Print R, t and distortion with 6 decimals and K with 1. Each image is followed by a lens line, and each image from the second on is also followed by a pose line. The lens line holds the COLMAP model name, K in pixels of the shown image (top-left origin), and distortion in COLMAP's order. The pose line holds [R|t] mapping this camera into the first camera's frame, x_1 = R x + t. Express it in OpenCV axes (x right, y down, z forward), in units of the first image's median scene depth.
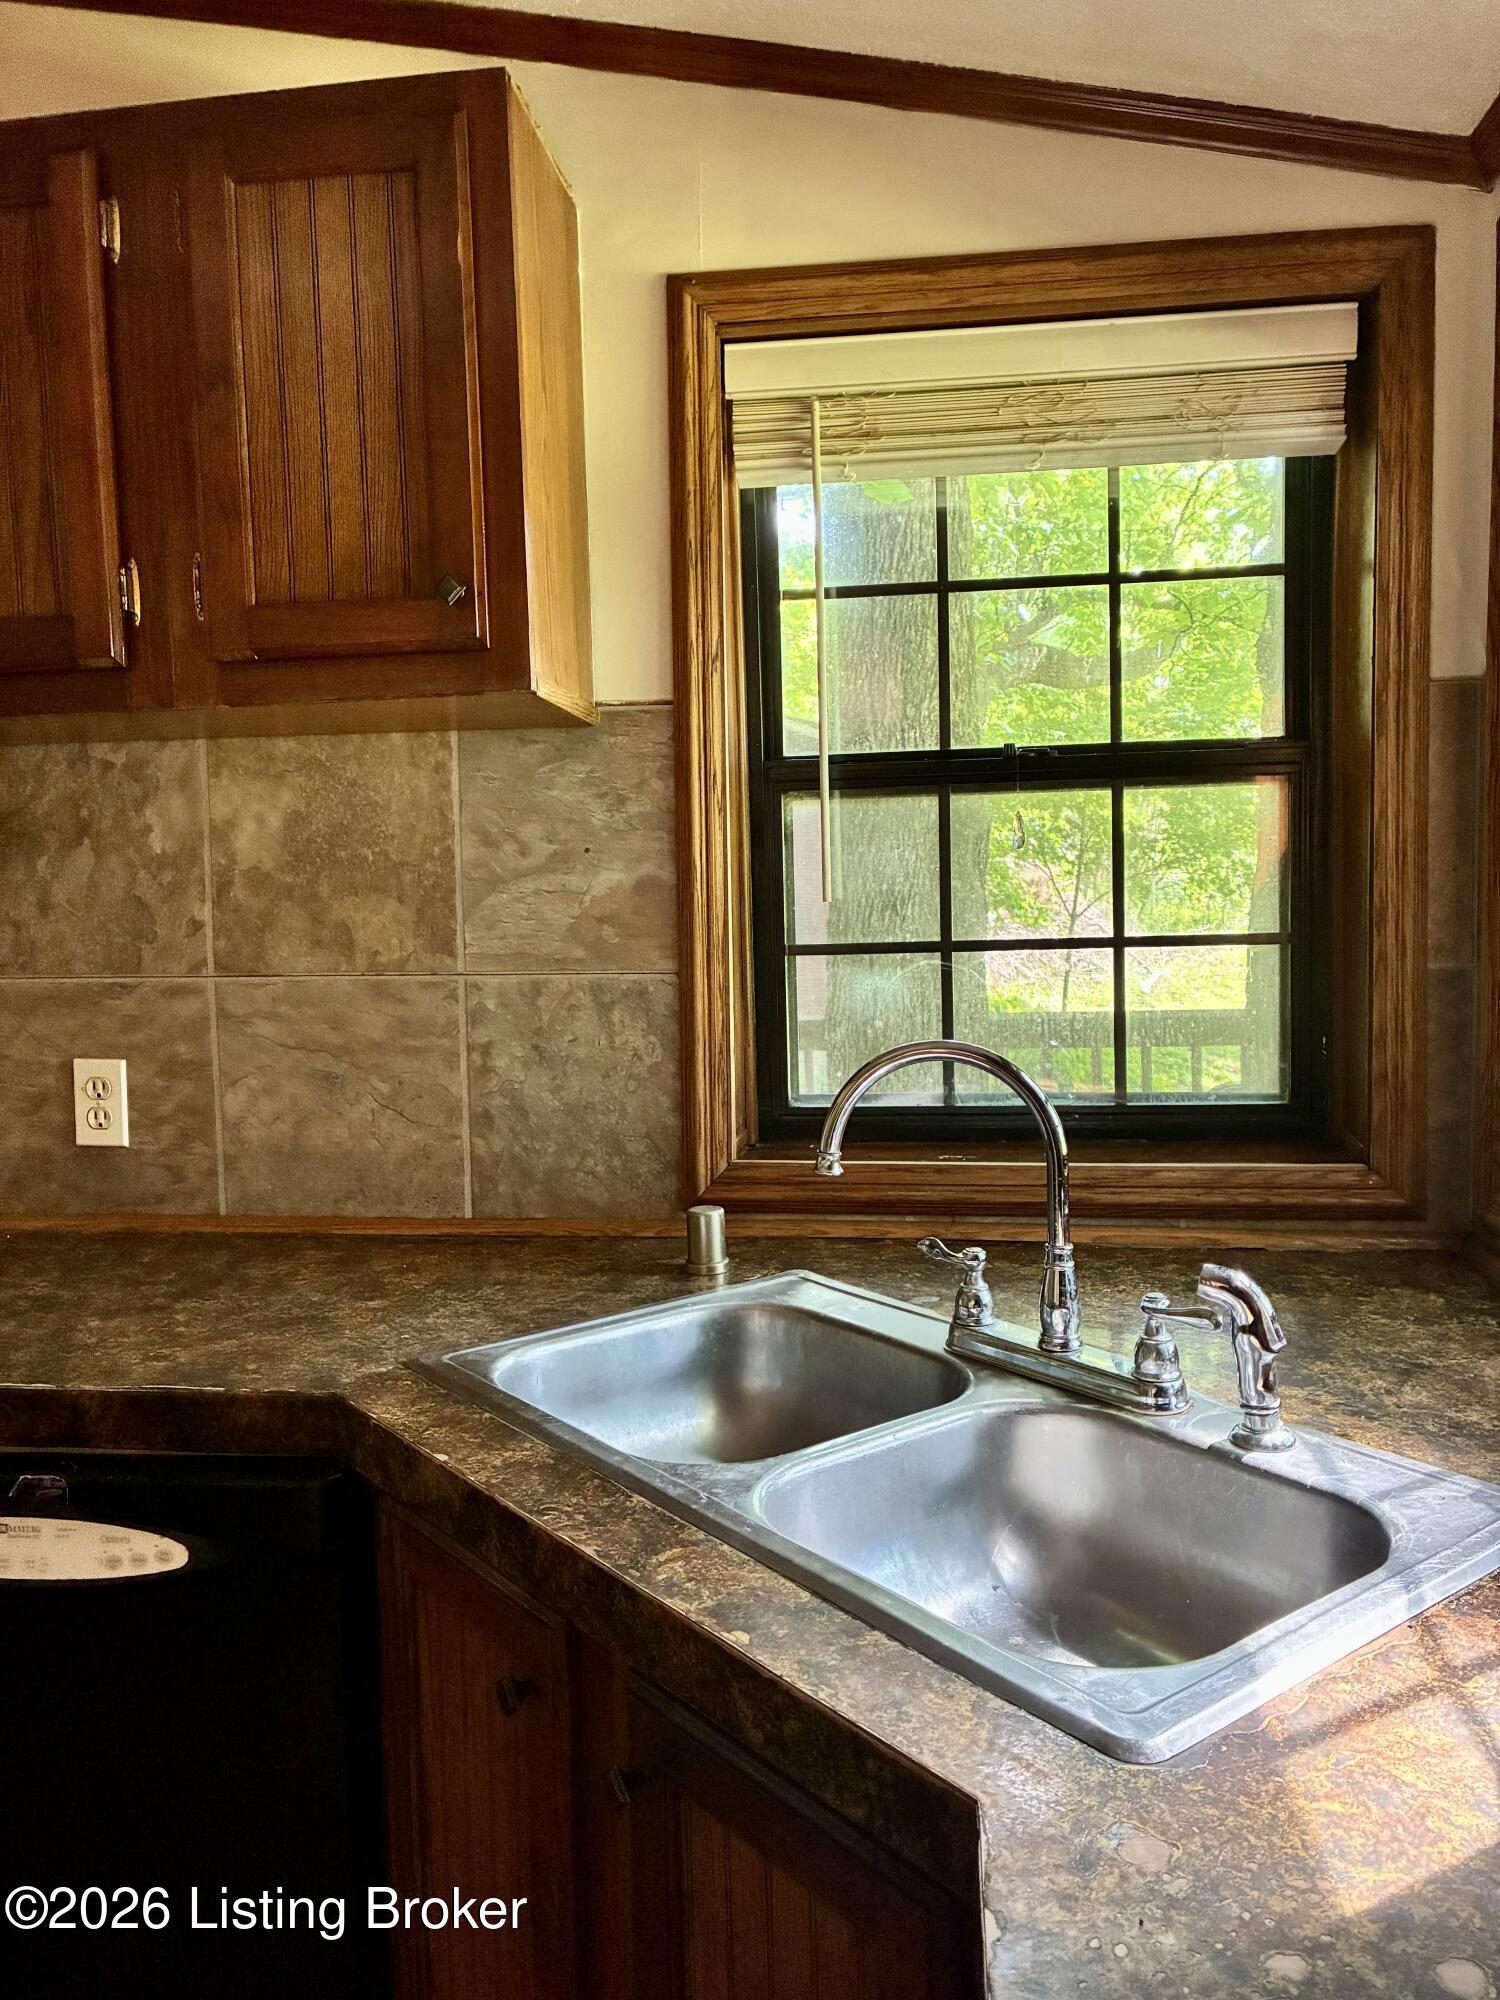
lens RADIAL K [[1504.1, 0, 758.8], [0, 1504.1, 998.8], [0, 0, 1]] dist [0.055111, -0.079775]
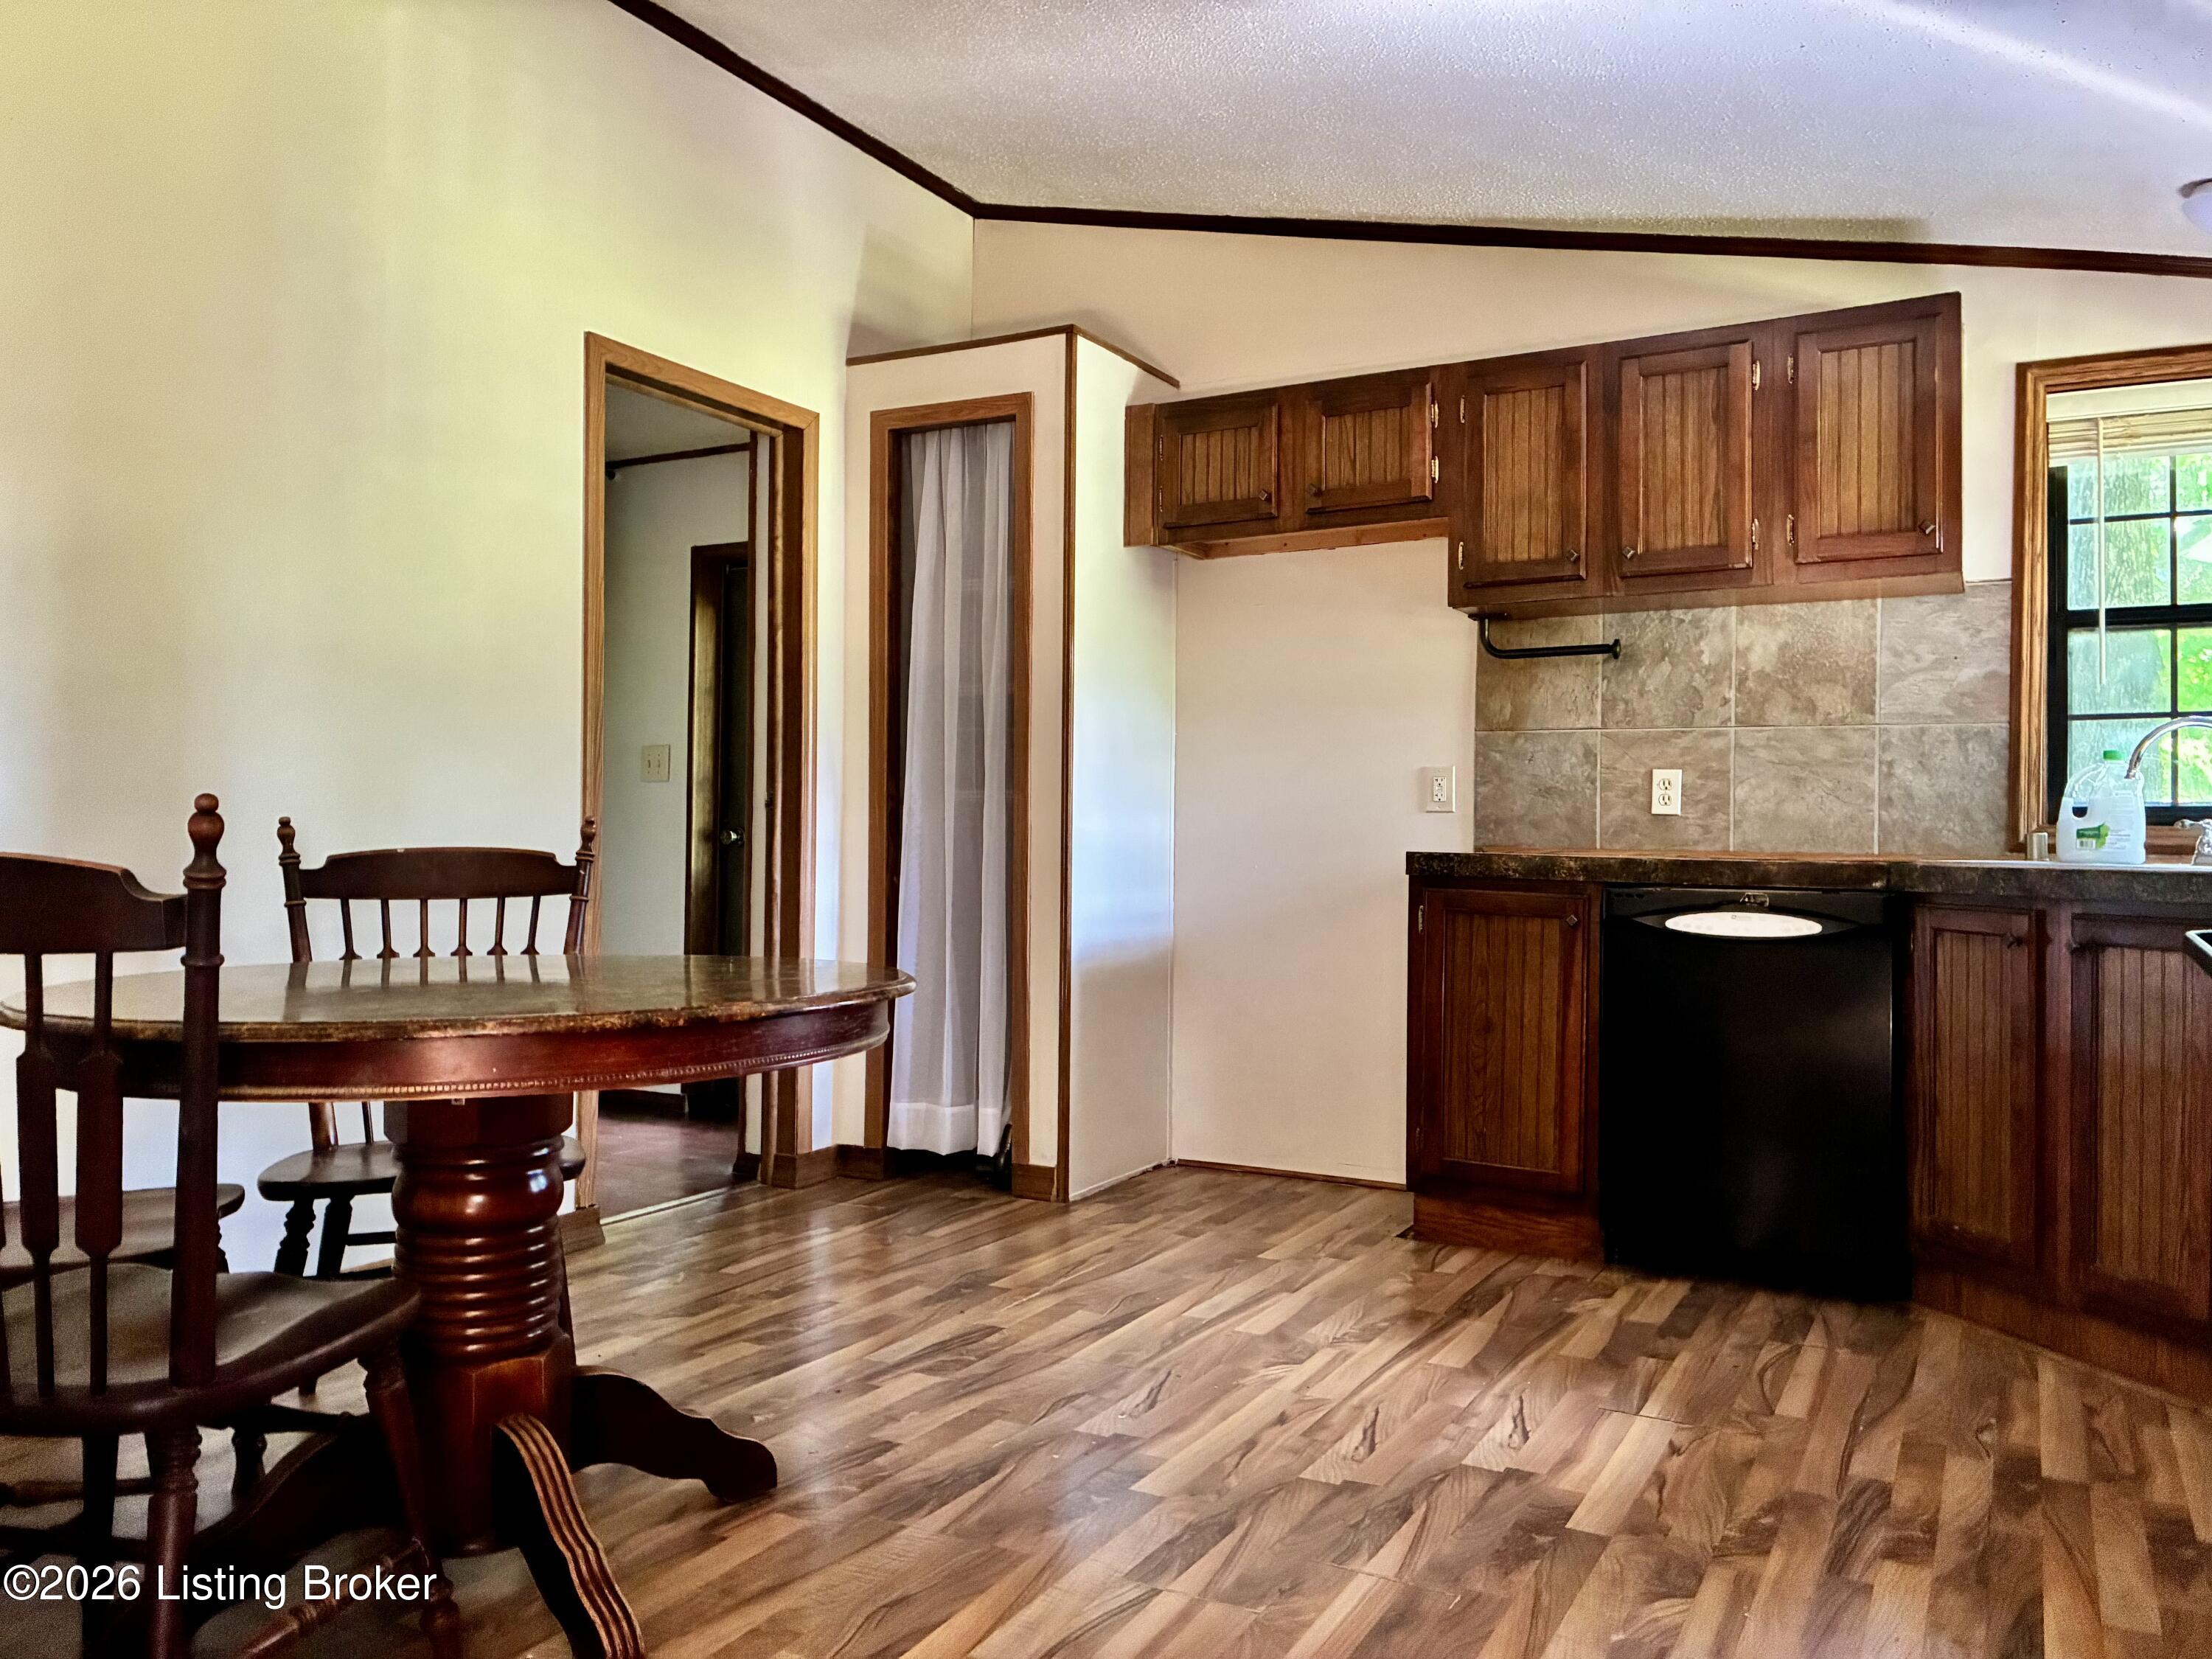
lens RADIAL K [[1663.6, 0, 1130.1], [0, 1663.6, 834.5], [0, 0, 1]] dist [0.055111, -0.079775]
pose [[0.930484, 0.030295, -0.365079, -0.297532], [-0.060616, 0.995570, -0.071880, 0.329639], [0.361284, 0.089013, 0.928198, -1.284620]]
